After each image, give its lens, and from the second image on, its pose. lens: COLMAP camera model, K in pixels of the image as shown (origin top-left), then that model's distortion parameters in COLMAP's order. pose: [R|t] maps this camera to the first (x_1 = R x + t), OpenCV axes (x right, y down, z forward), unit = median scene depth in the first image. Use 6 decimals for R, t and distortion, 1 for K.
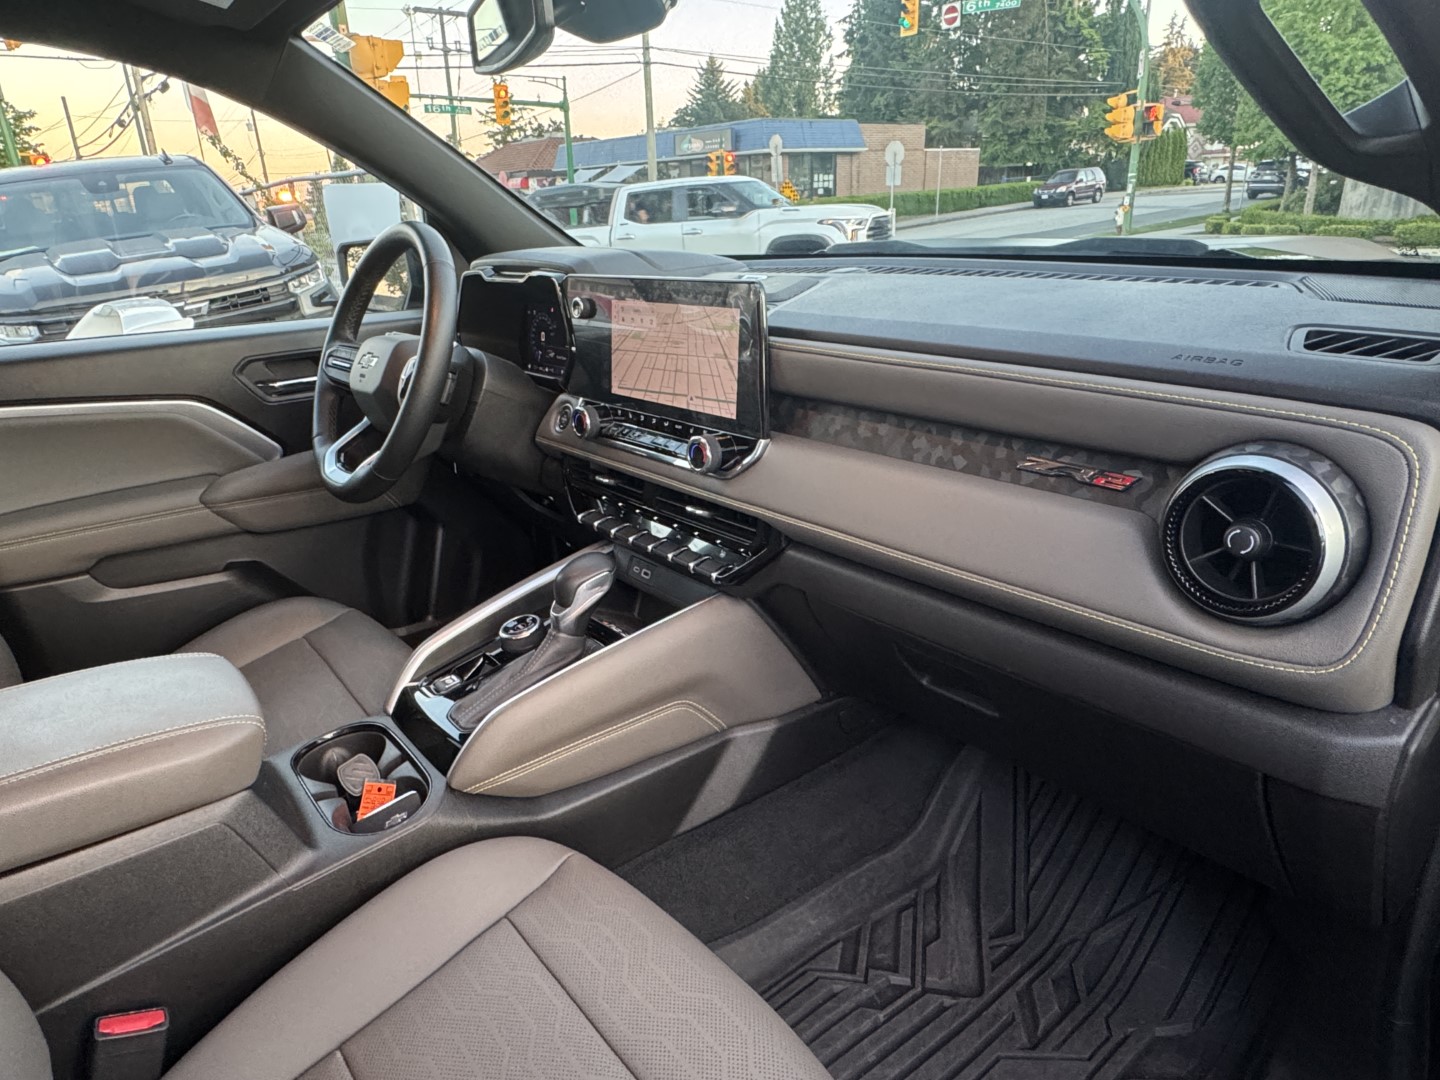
lens RADIAL K [[882.7, 0, 701.0], [0, 882.7, 540.7], [0, 0, 1]] dist [-0.003184, 0.001152]
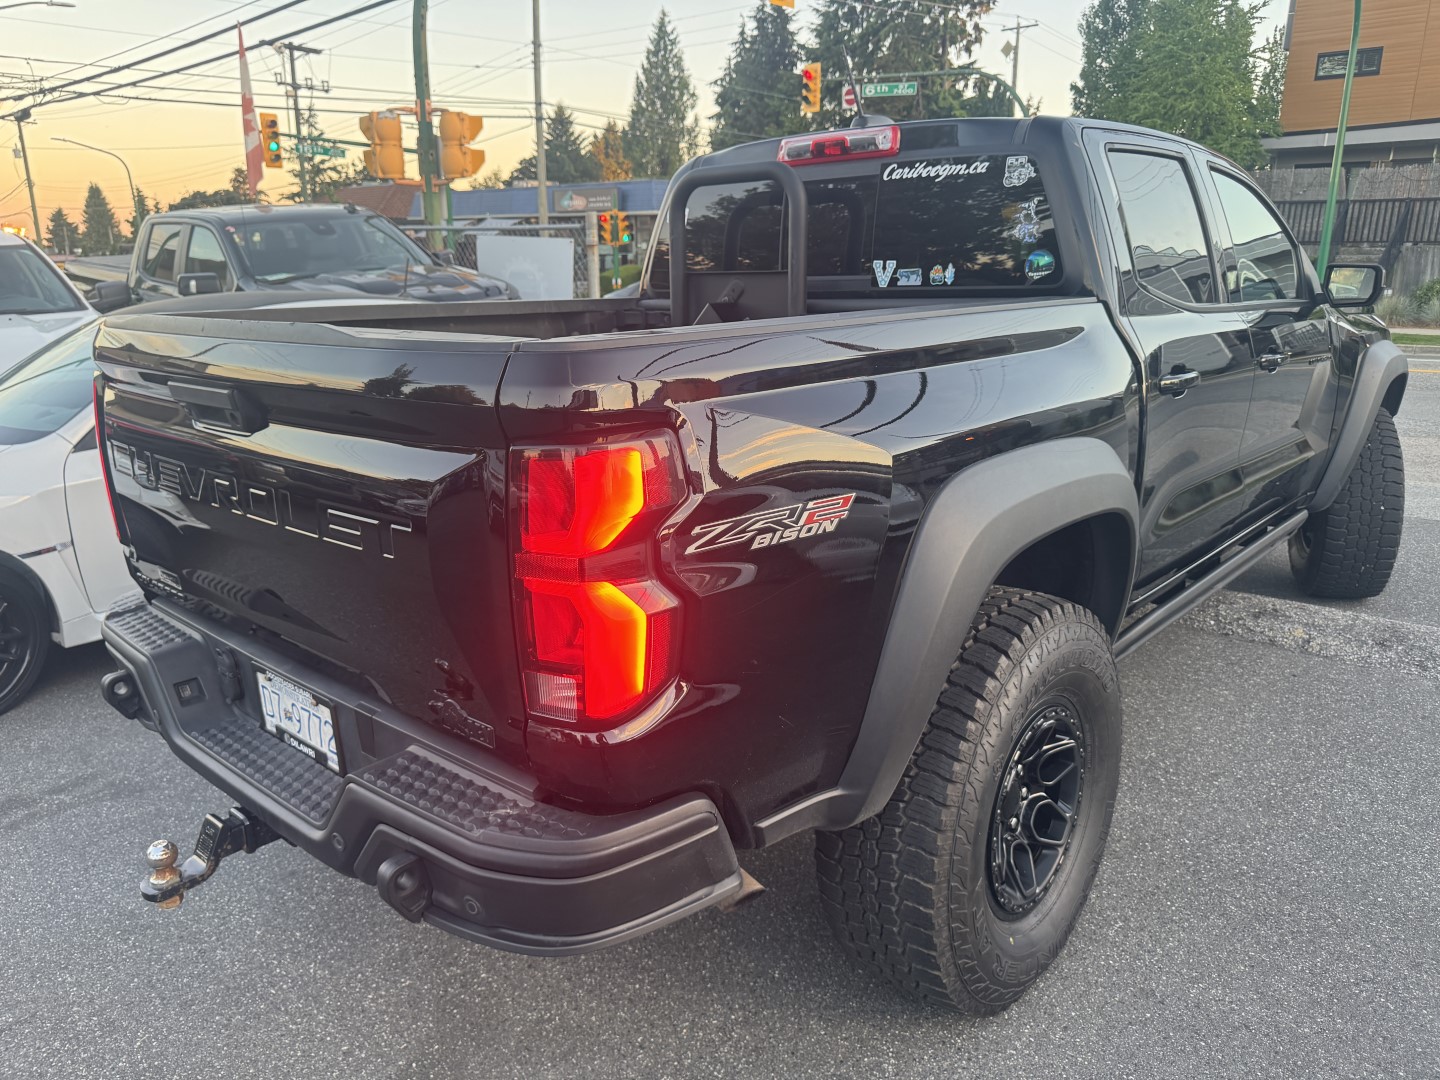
lens RADIAL K [[1026.9, 0, 723.4], [0, 1026.9, 540.7], [0, 0, 1]] dist [0.017273, -0.021761]
pose [[0.983237, -0.009694, 0.182074, -0.056064], [0.028496, 0.994484, -0.100940, 0.027595], [-0.180091, 0.104436, 0.978090, -0.067009]]
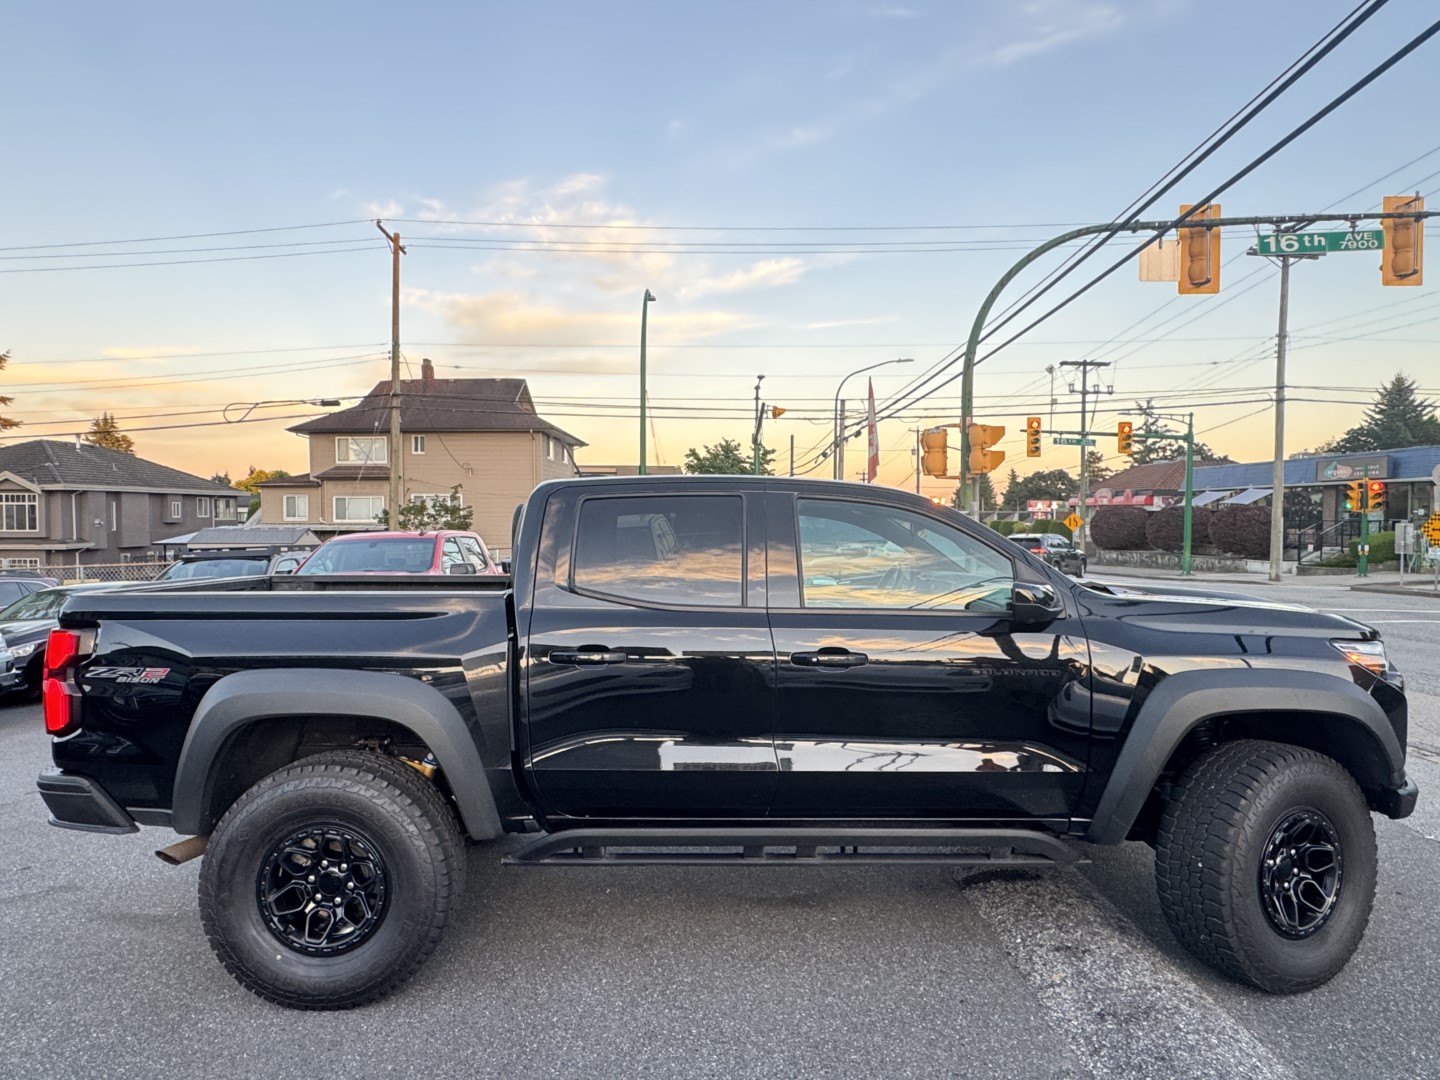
lens RADIAL K [[882.7, 0, 722.3], [0, 882.7, 544.5], [0, 0, 1]] dist [-0.003184, 0.001152]
pose [[0.796103, 0.059959, -0.602184, 0.038357], [-0.250220, 0.938649, -0.237337, 0.018191], [0.551009, 0.339623, 0.762263, -0.065807]]
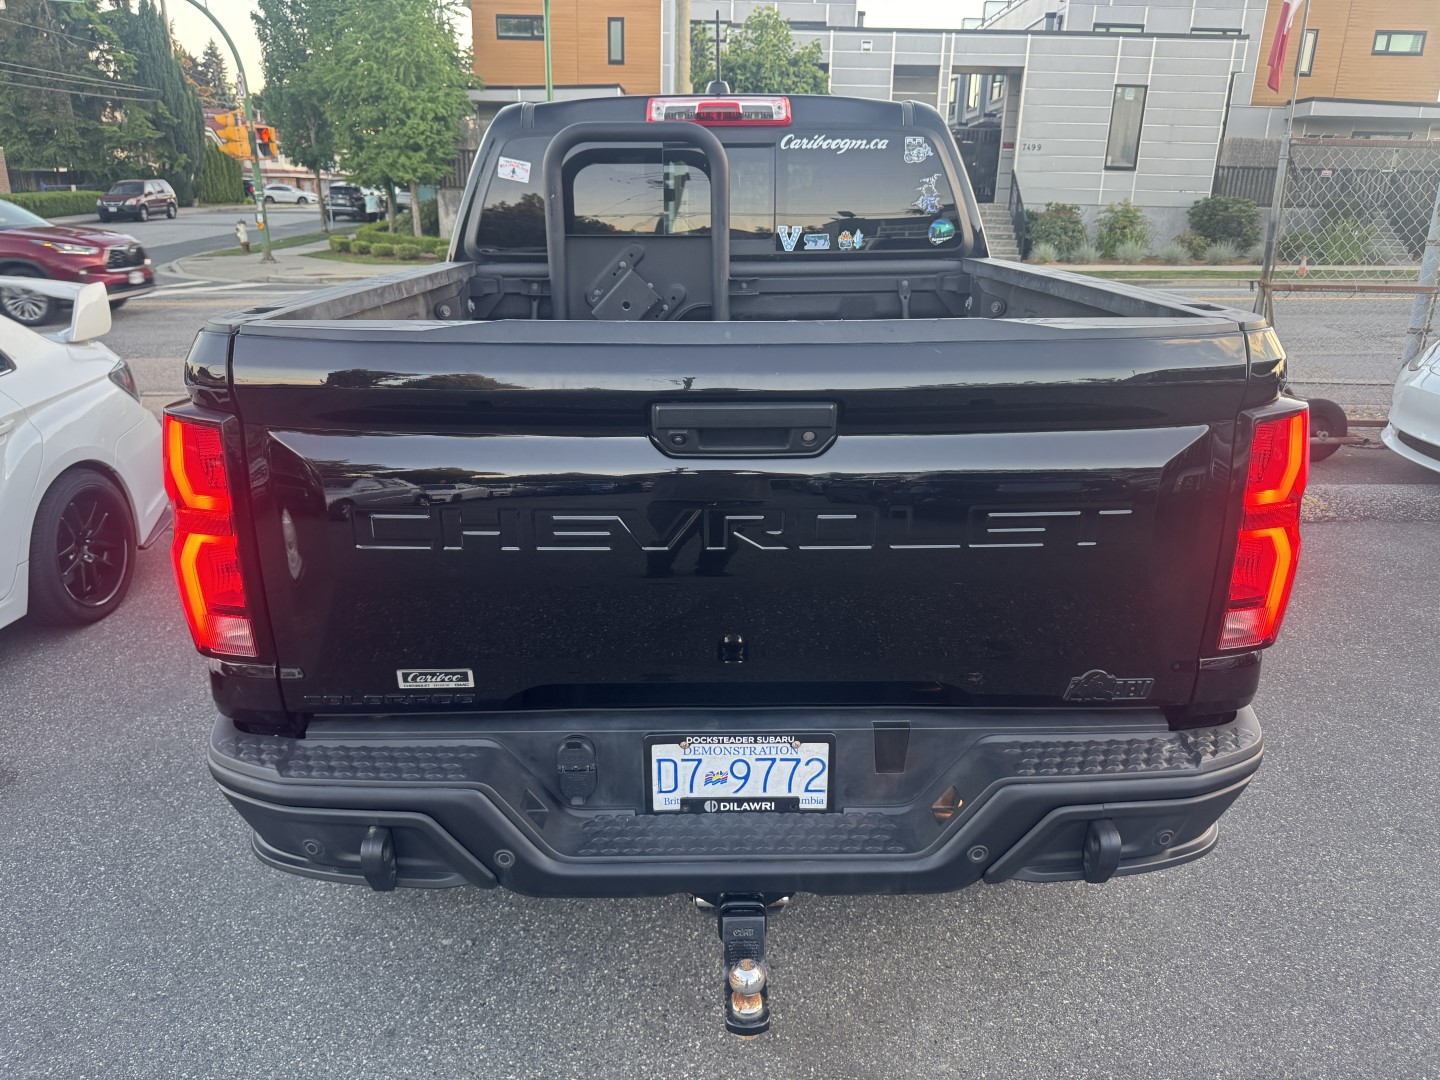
lens RADIAL K [[1026.9, 0, 718.4], [0, 1026.9, 541.4], [0, 0, 1]] dist [0.017273, -0.021761]
pose [[0.604792, -0.202593, 0.770184, -0.097410], [0.251790, 0.966136, 0.056417, 0.018629], [-0.755532, 0.159804, 0.635322, -0.042708]]
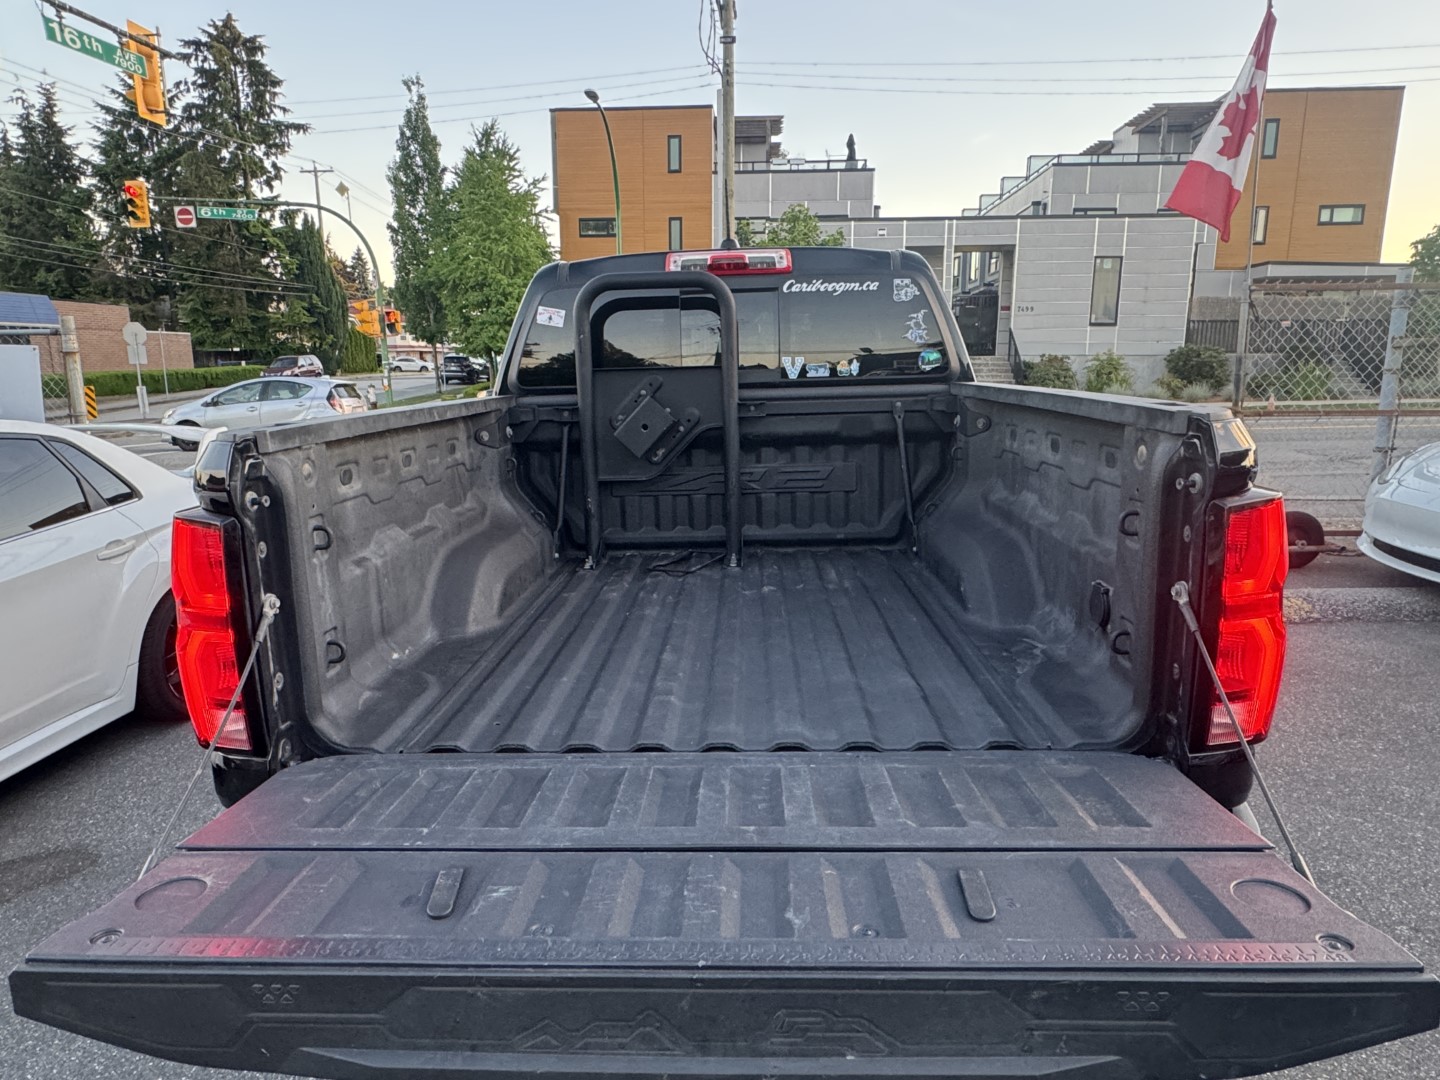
lens RADIAL K [[882.7, 0, 712.5], [0, 882.7, 539.1], [0, 0, 1]] dist [-0.003184, 0.001152]
pose [[0.650321, -0.115107, 0.750889, -0.092109], [0.259269, 0.962734, -0.076963, 0.020052], [-0.714047, 0.244733, 0.655929, -0.041714]]
